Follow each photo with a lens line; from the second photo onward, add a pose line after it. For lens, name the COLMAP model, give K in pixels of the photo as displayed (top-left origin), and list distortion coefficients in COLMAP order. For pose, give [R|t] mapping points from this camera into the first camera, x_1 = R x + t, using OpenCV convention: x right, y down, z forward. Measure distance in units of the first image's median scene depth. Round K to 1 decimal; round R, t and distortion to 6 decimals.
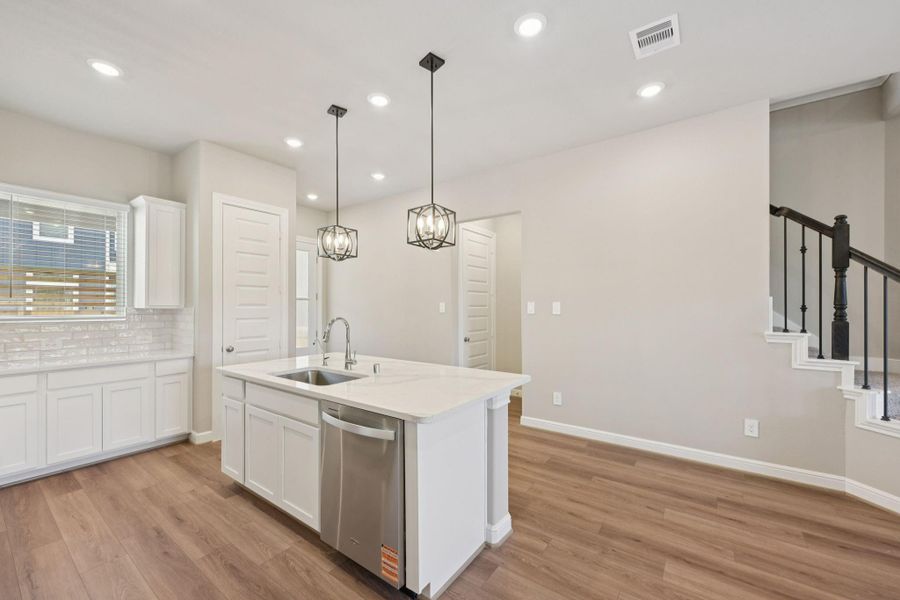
lens RADIAL K [[357.2, 0, 451.6], [0, 357.2, 305.2], [0, 0, 1]] dist [0.001213, 0.000184]
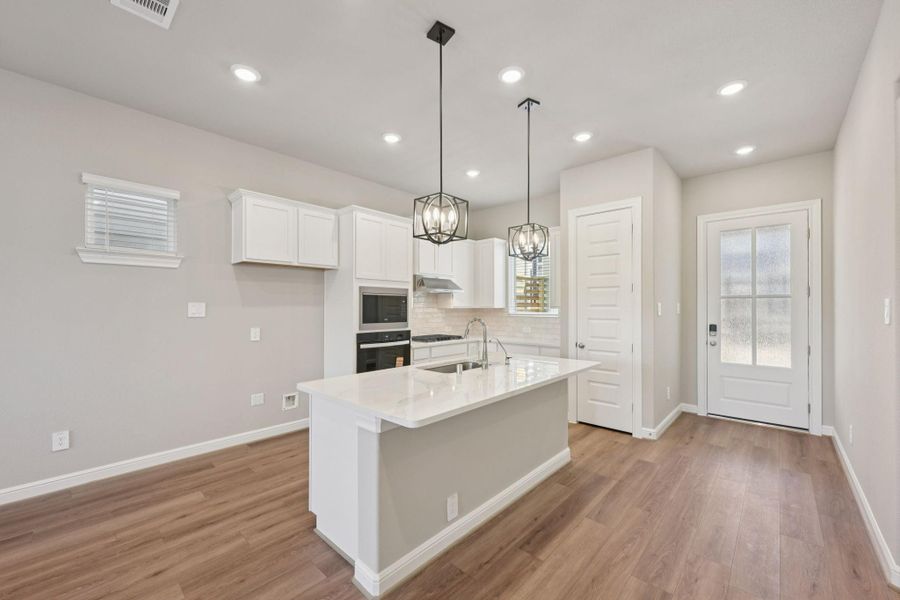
lens RADIAL K [[357.6, 0, 451.4], [0, 357.6, 303.4], [0, 0, 1]] dist [-0.000473, -0.000172]
pose [[-0.115717, -0.008480, -0.993246, 0.696669], [0.004265, 0.999950, -0.009034, -0.000024], [0.993273, -0.005282, -0.115675, 0.954299]]
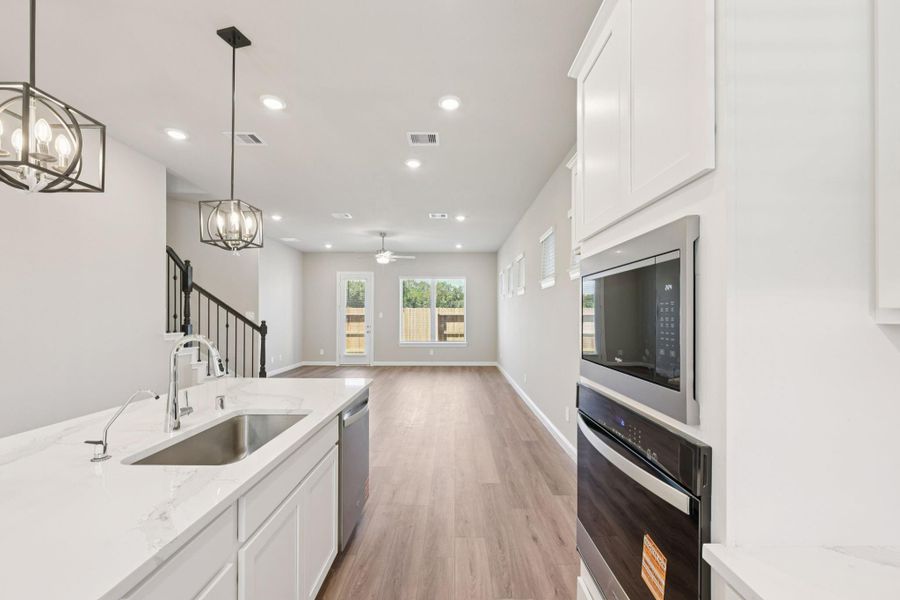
lens RADIAL K [[360.1, 0, 451.6], [0, 360.1, 313.7], [0, 0, 1]] dist [0.000313, 0.000063]
pose [[-0.581448, 0.004031, 0.813574, -0.920003], [-0.005330, 0.999947, -0.008764, 0.003874], [-0.813566, -0.009432, -0.581396, 0.910346]]
